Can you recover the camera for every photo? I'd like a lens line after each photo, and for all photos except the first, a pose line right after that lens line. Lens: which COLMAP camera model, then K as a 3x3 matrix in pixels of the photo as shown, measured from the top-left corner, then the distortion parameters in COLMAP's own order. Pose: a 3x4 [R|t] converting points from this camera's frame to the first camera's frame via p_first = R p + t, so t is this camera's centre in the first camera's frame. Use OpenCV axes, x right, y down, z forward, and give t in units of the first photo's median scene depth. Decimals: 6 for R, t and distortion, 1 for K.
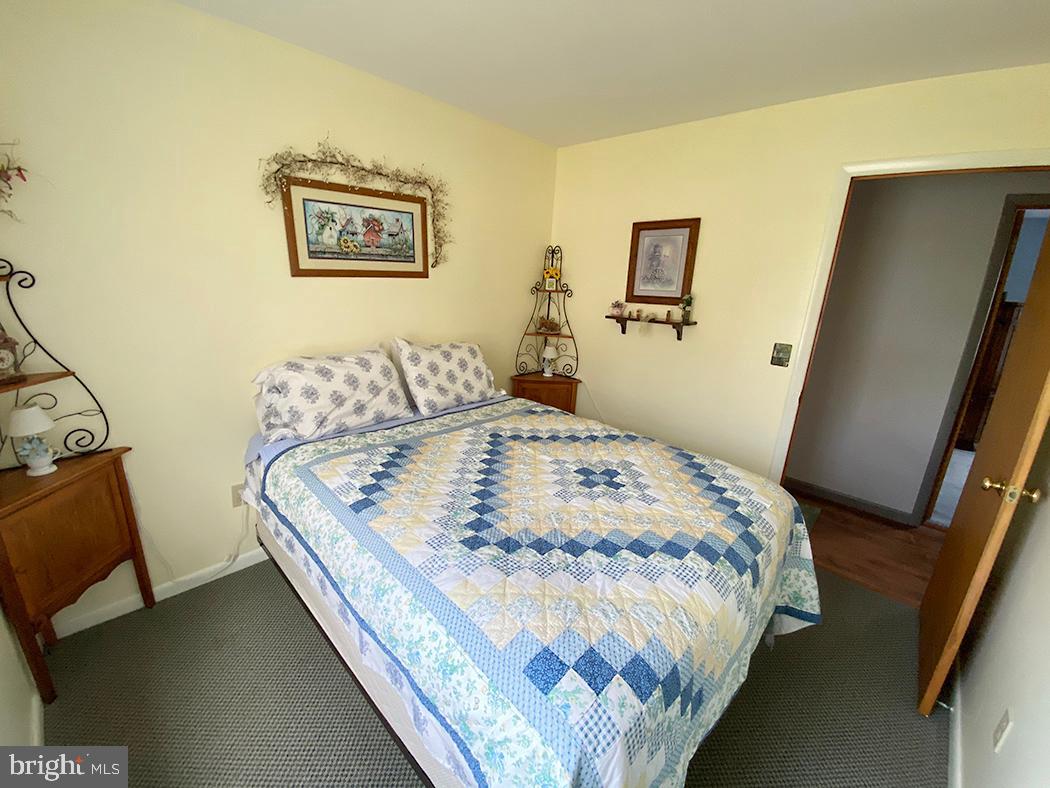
lens RADIAL K [[422.0, 0, 528.6], [0, 422.0, 395.6], [0, 0, 1]] dist [0.003531, -0.003448]
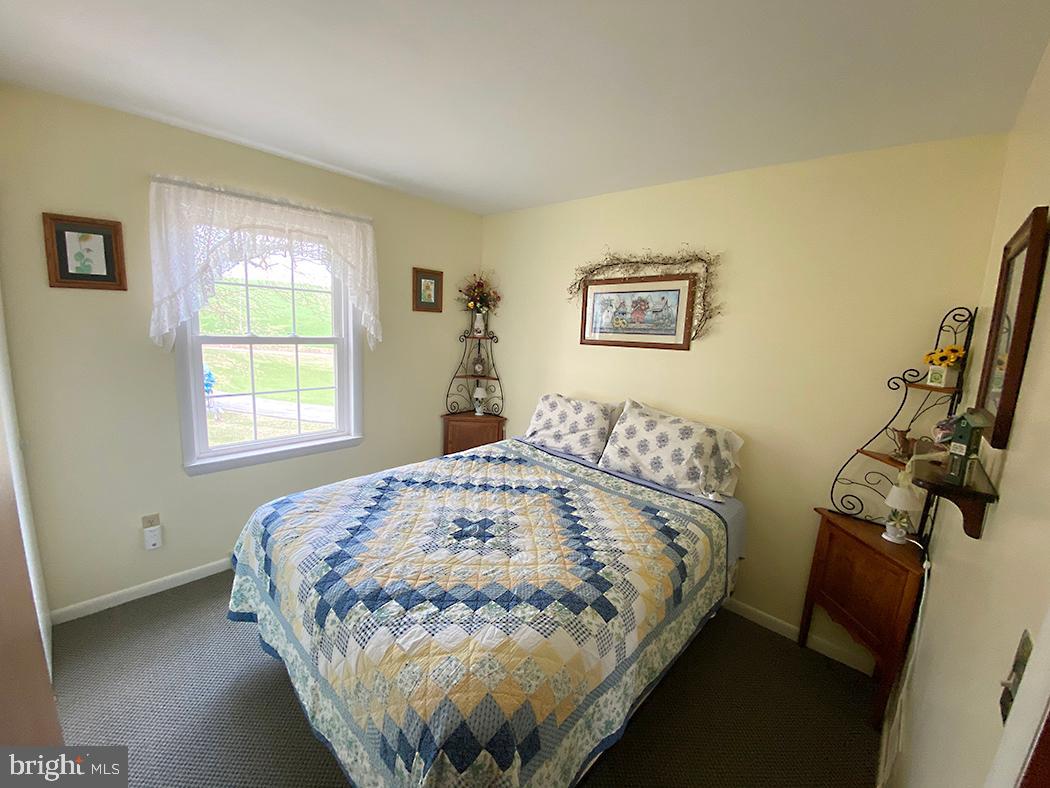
lens RADIAL K [[422.0, 0, 519.9], [0, 422.0, 391.6], [0, 0, 1]] dist [0.003531, -0.003448]
pose [[-0.007979, 0.112119, -0.993663, 0.875619], [-0.326614, 0.938902, 0.108563, -0.199795], [0.945124, 0.325410, 0.029128, 0.749968]]
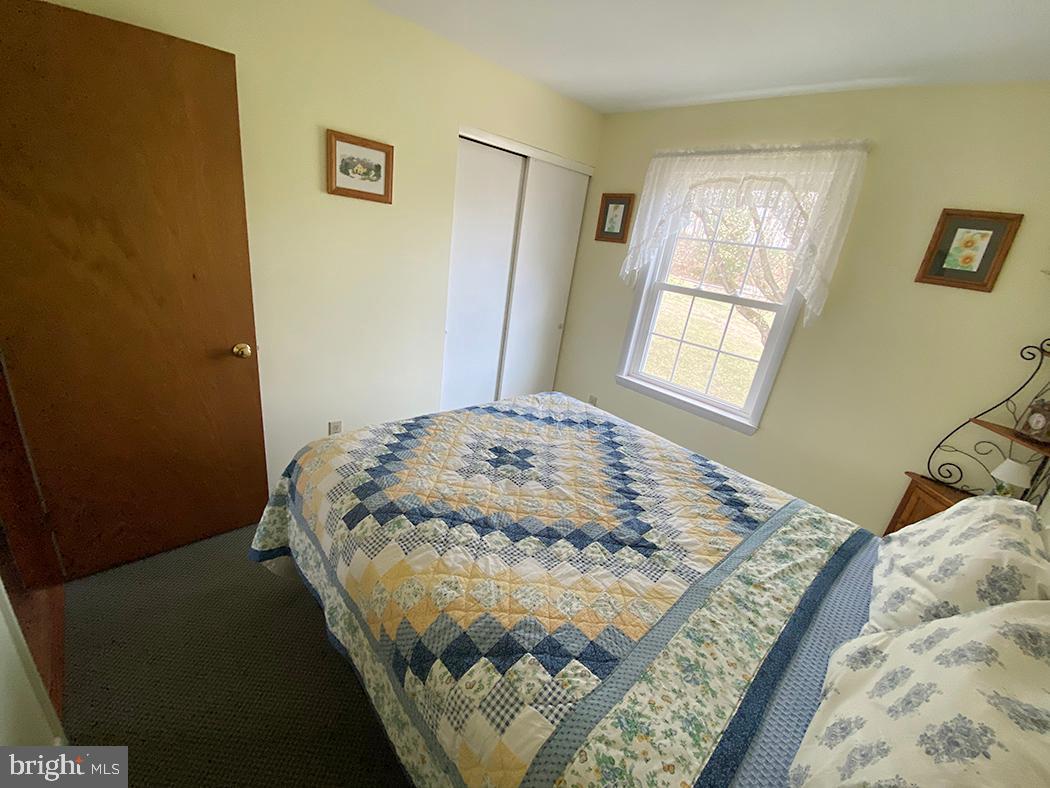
lens RADIAL K [[422.0, 0, 517.1], [0, 422.0, 388.0], [0, 0, 1]] dist [0.003531, -0.003448]
pose [[-0.977079, -0.212055, 0.018692, 0.130618], [-0.162267, 0.798745, 0.579375, -0.386577], [-0.137789, 0.563062, -0.814847, 1.315551]]
